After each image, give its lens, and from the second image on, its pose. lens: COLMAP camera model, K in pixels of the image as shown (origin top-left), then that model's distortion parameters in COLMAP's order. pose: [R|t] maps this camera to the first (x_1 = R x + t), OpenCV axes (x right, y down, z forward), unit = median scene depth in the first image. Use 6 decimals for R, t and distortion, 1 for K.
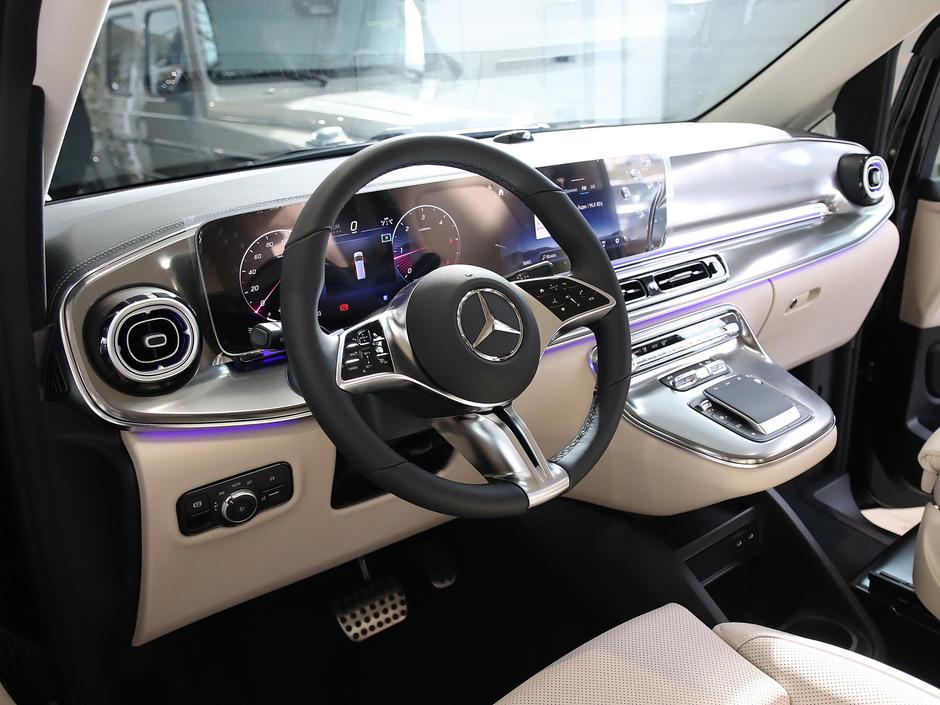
lens RADIAL K [[840.5, 0, 466.6], [0, 840.5, 349.3], [0, 0, 1]] dist [-0.077269, 0.018507]
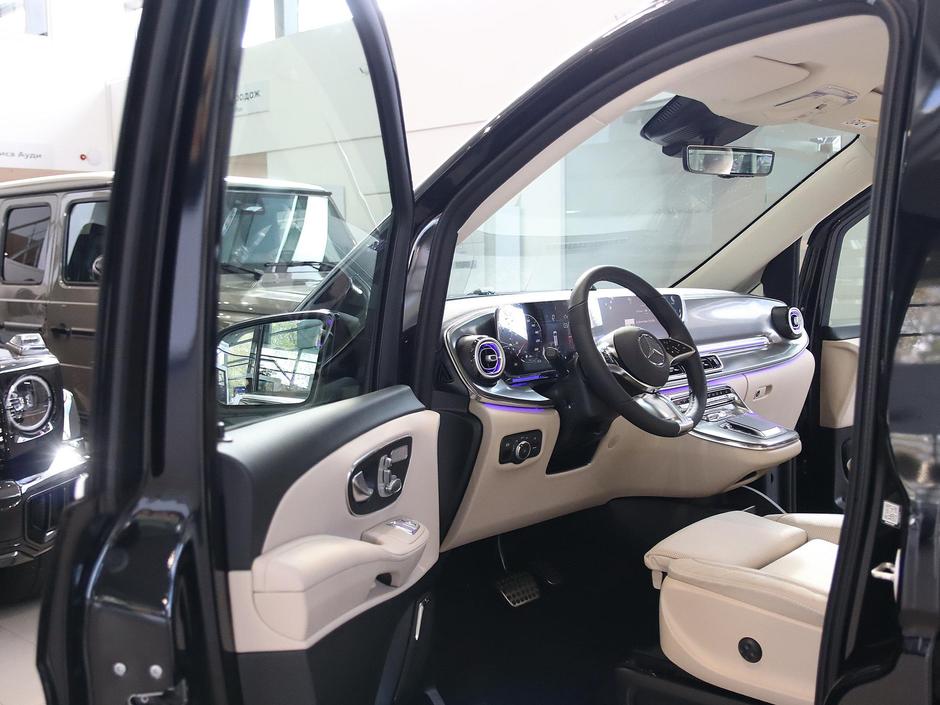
lens RADIAL K [[1017.6, 0, 472.3], [0, 1017.6, 349.3], [0, 0, 1]] dist [-0.072304, 0.000000]
pose [[0.984034, 0.002506, 0.177962, -0.424067], [0.043675, 0.965927, -0.255104, 0.293057], [-0.172537, 0.258804, 0.950395, -0.658645]]
